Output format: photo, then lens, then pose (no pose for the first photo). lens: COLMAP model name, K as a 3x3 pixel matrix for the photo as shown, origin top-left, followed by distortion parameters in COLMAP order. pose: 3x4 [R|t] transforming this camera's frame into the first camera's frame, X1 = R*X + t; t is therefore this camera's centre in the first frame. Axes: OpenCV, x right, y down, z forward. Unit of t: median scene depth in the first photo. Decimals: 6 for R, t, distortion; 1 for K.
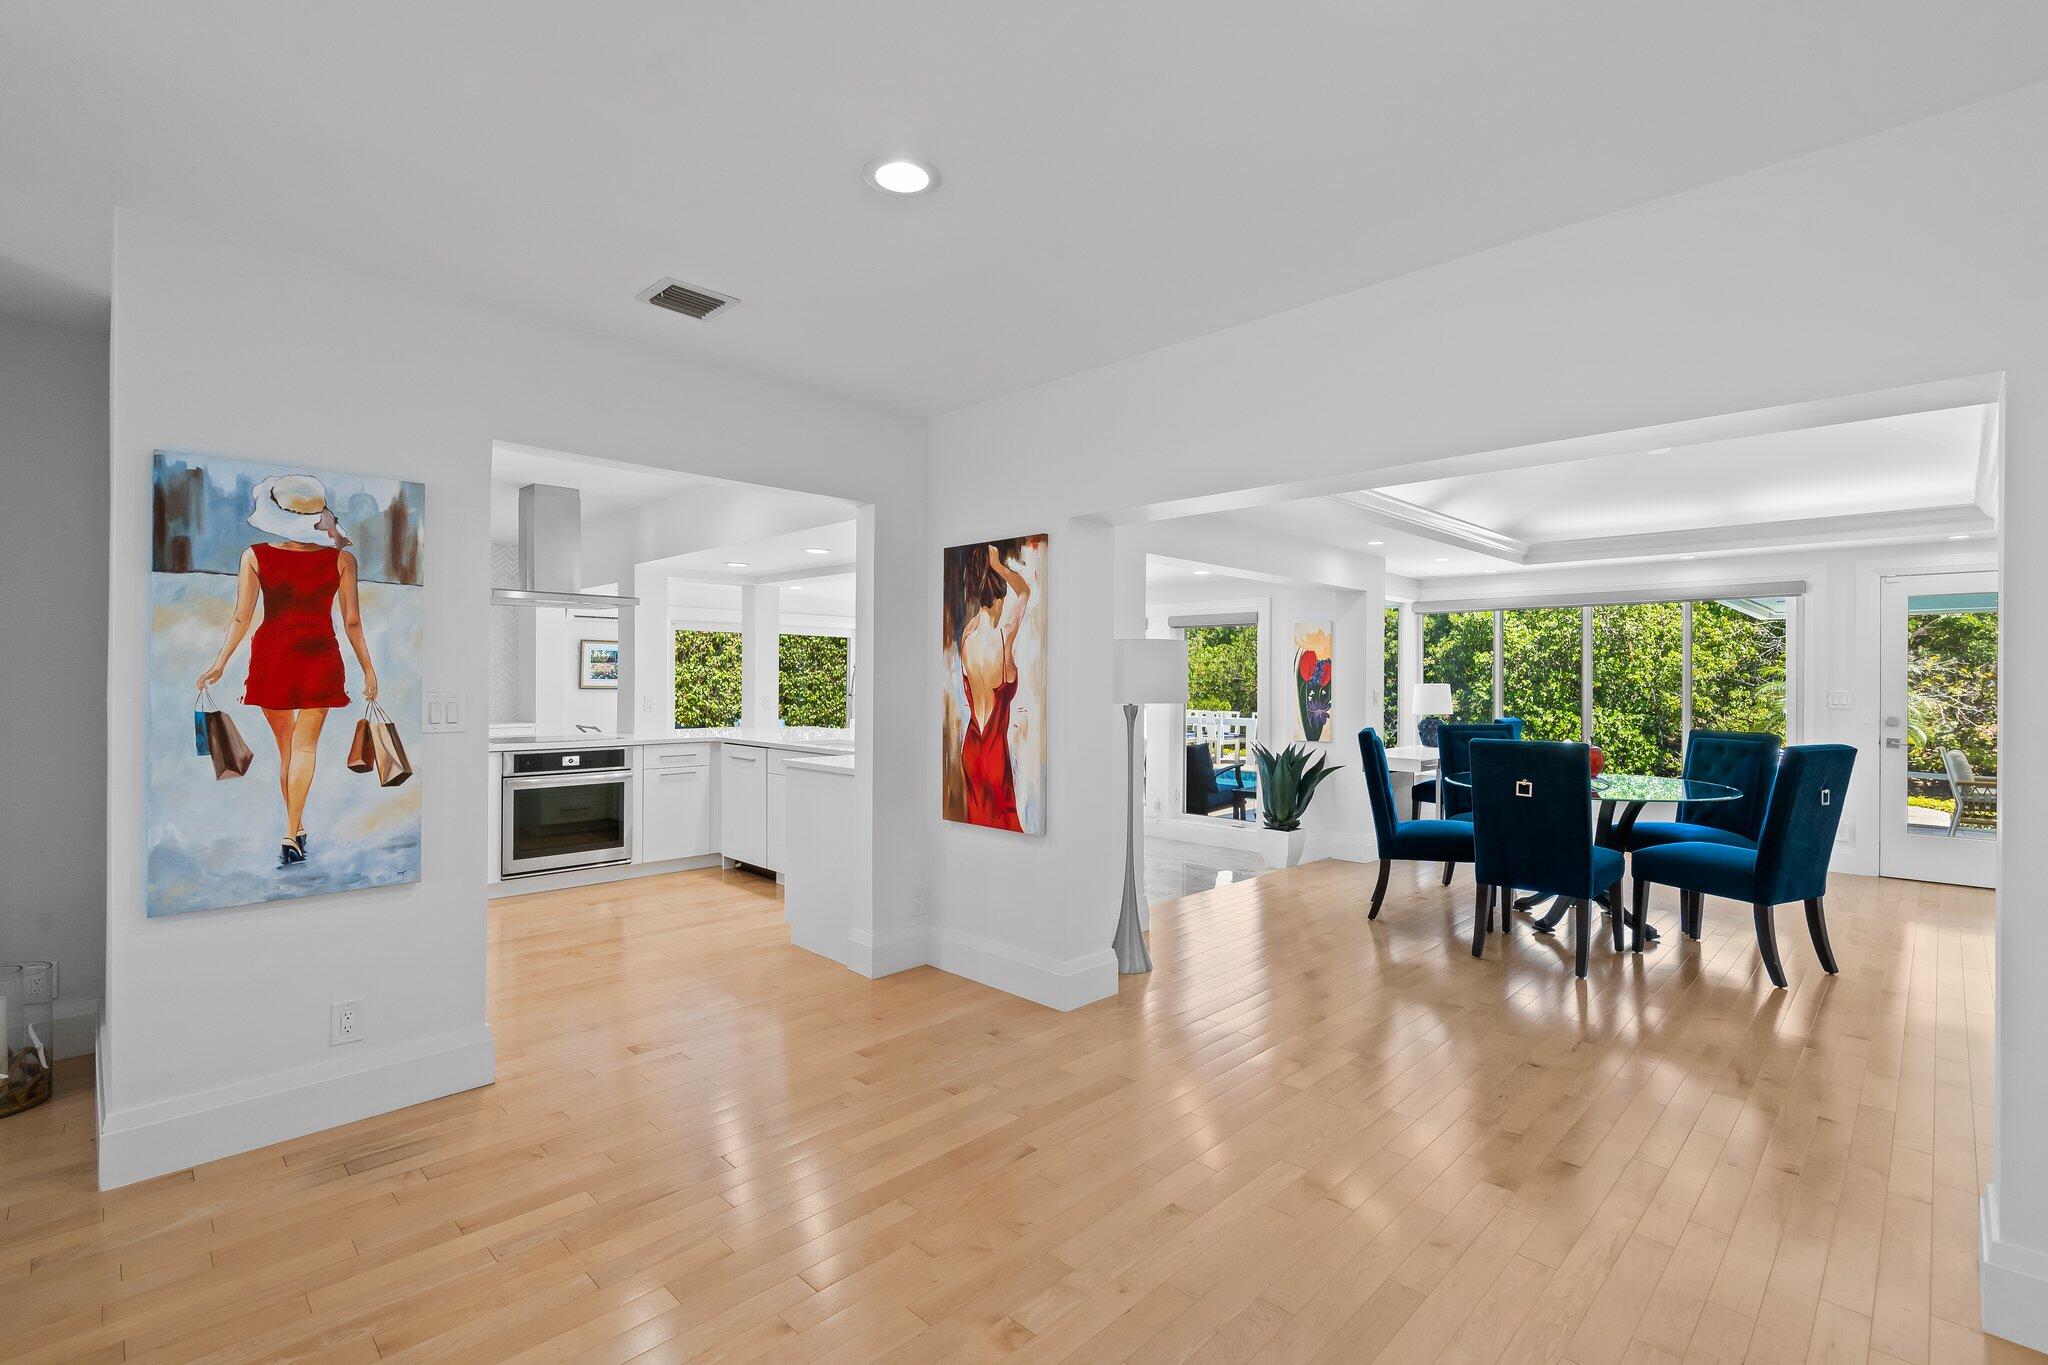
lens RADIAL K [[927.2, 0, 1019.1], [0, 927.2, 681.0], [0, 0, 1]] dist [-0.005932, 0.003287]
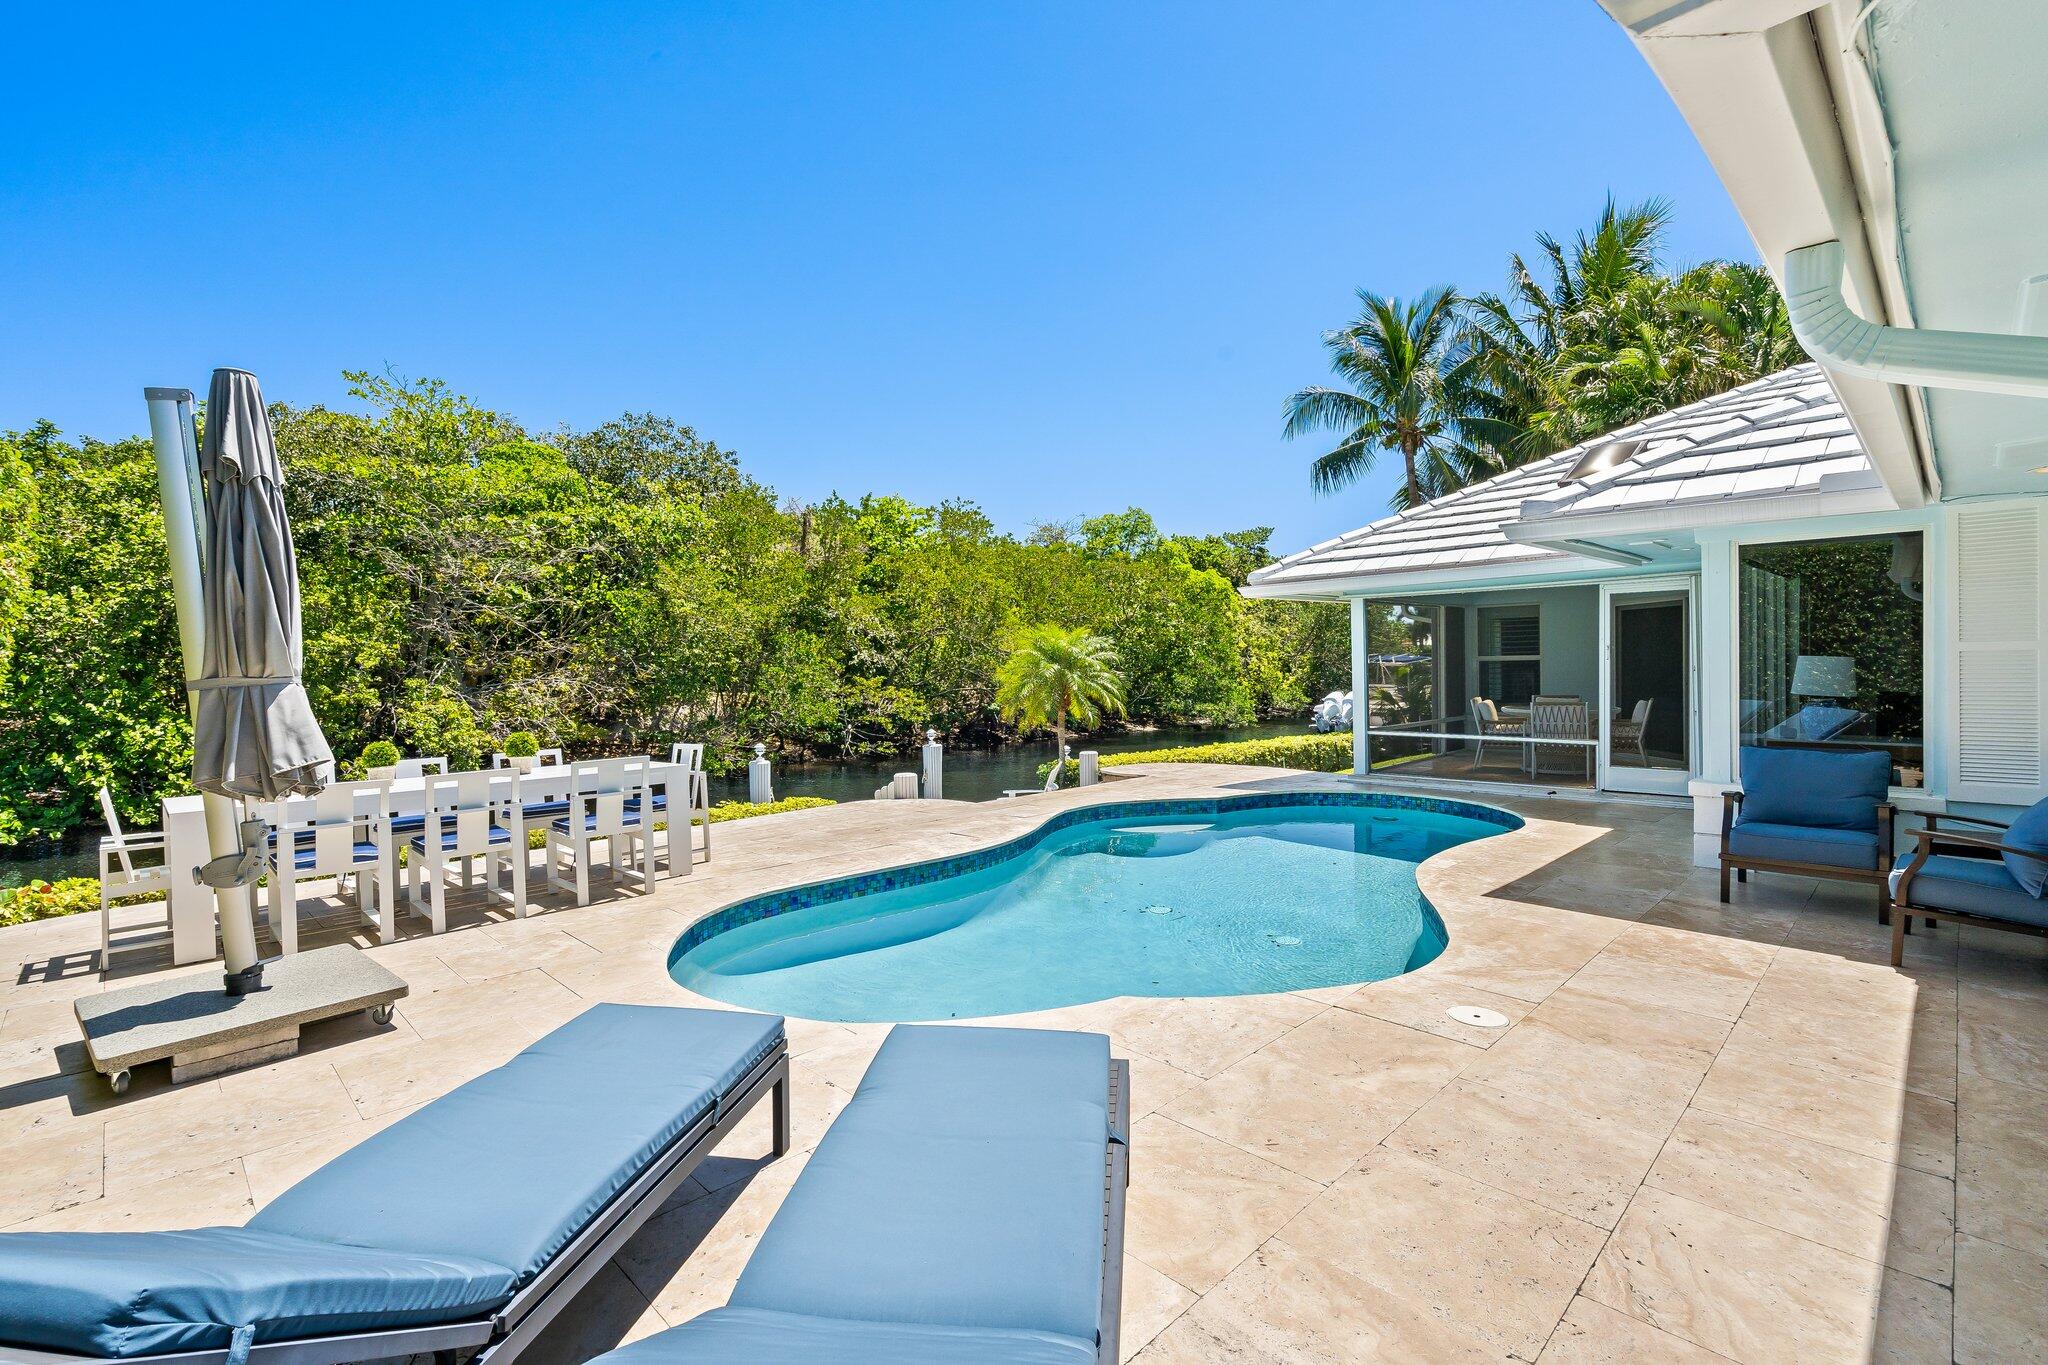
lens RADIAL K [[927.2, 0, 1022.1], [0, 927.2, 676.9], [0, 0, 1]] dist [-0.005932, 0.003287]
pose [[0.008283, -0.025255, 0.999647, -0.373321], [0.019019, 0.999504, 0.025093, -0.013436], [-0.999785, 0.018804, 0.008759, 1.857613]]
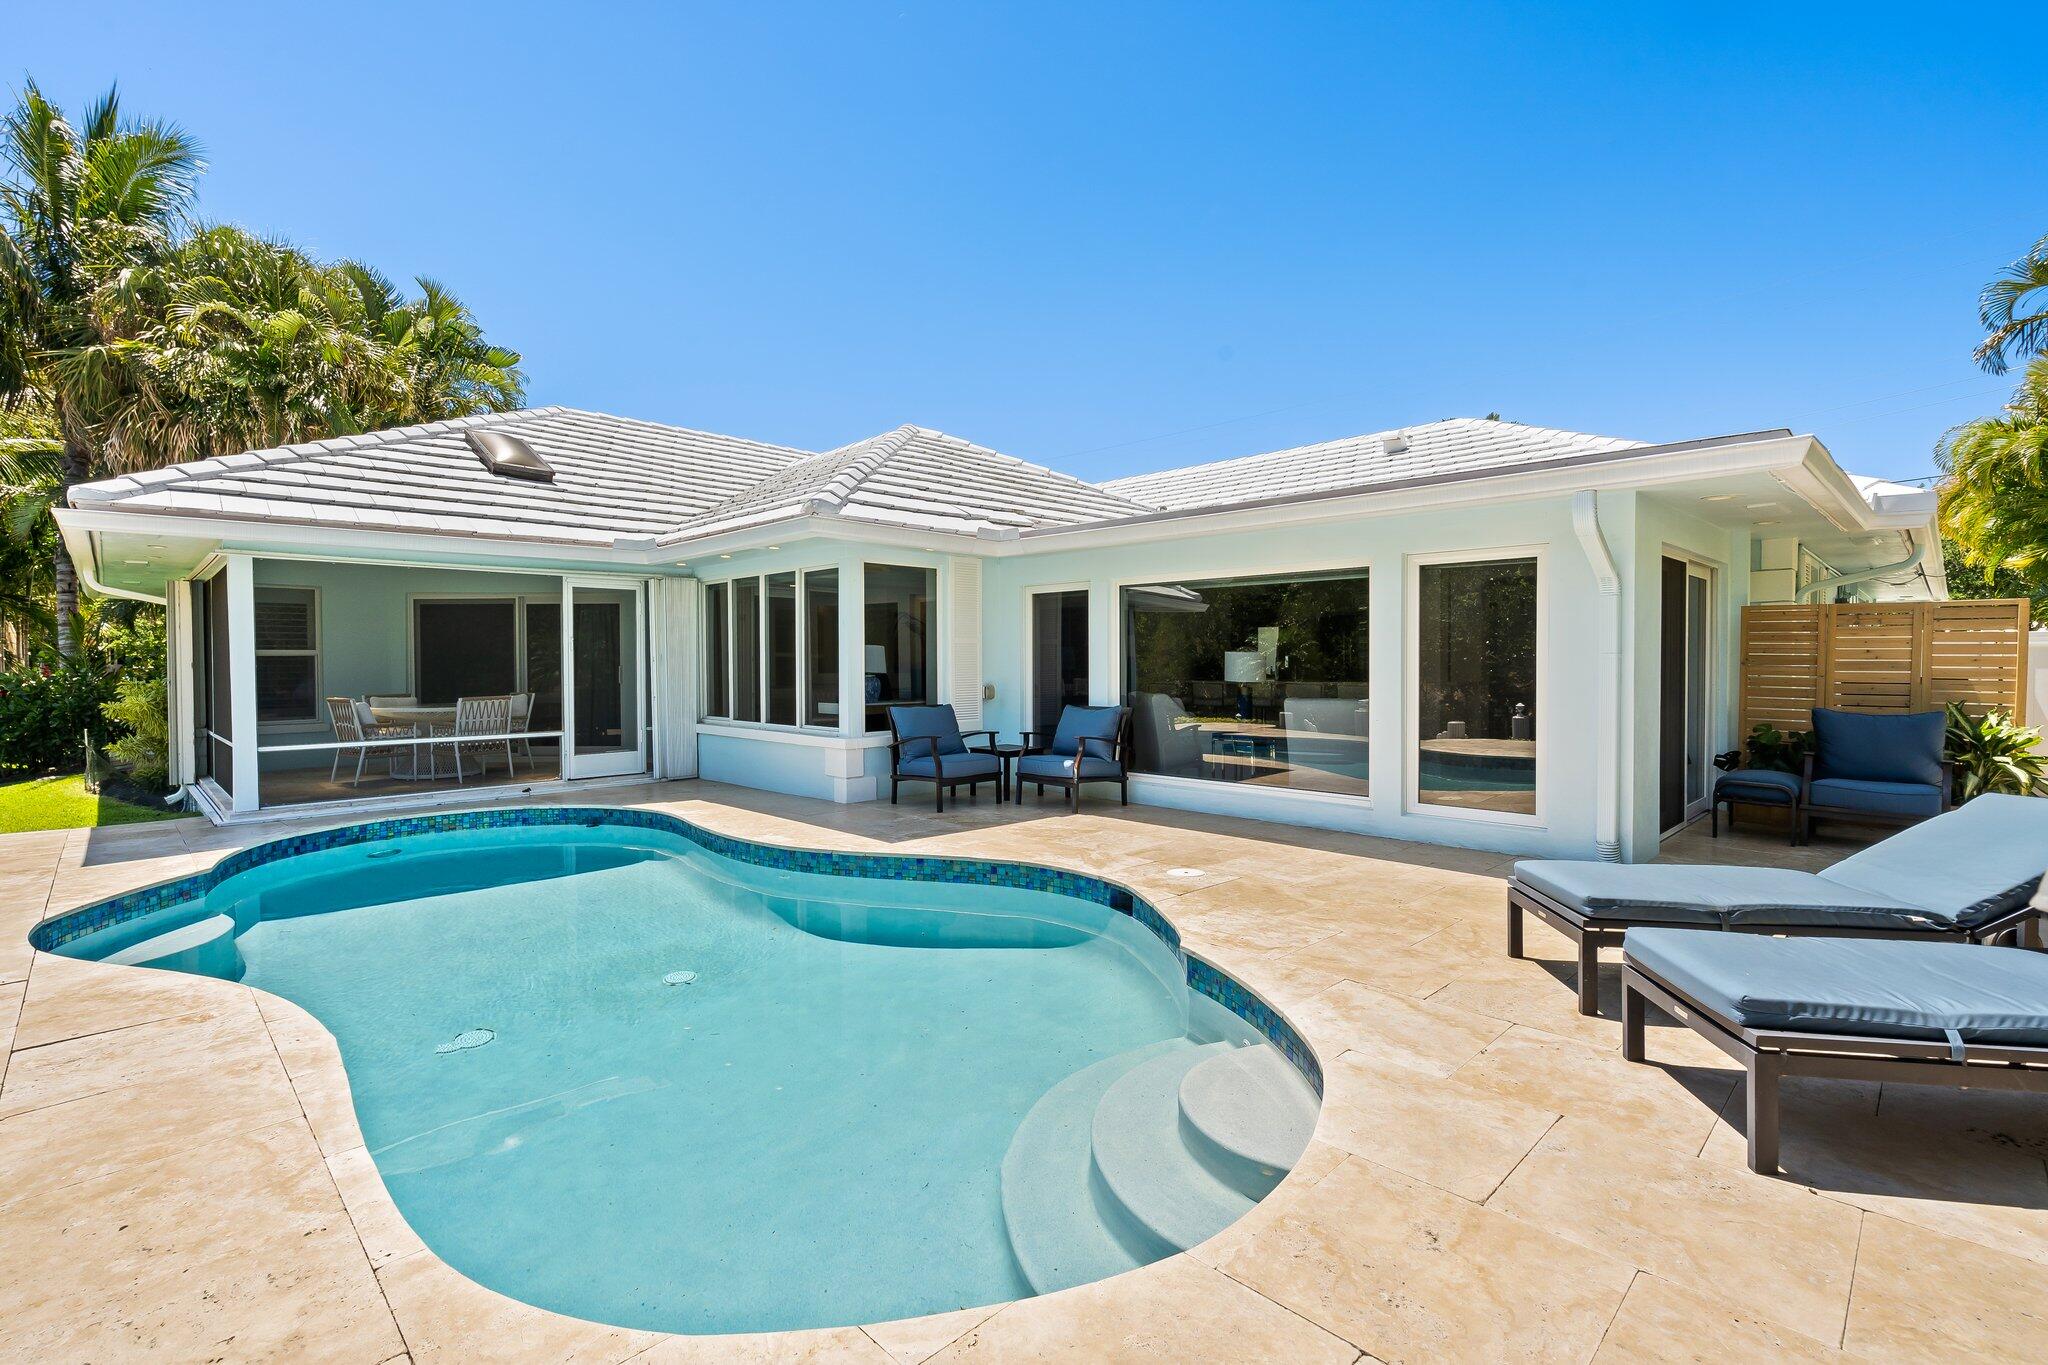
lens RADIAL K [[927.2, 0, 1019.8], [0, 927.2, 678.0], [0, 0, 1]] dist [-0.005932, 0.003287]
pose [[-0.999970, -0.003082, 0.007126, 0.277856], [-0.002939, 0.999796, 0.019963, 0.021268], [-0.007186, 0.019942, -0.999775, 2.369470]]
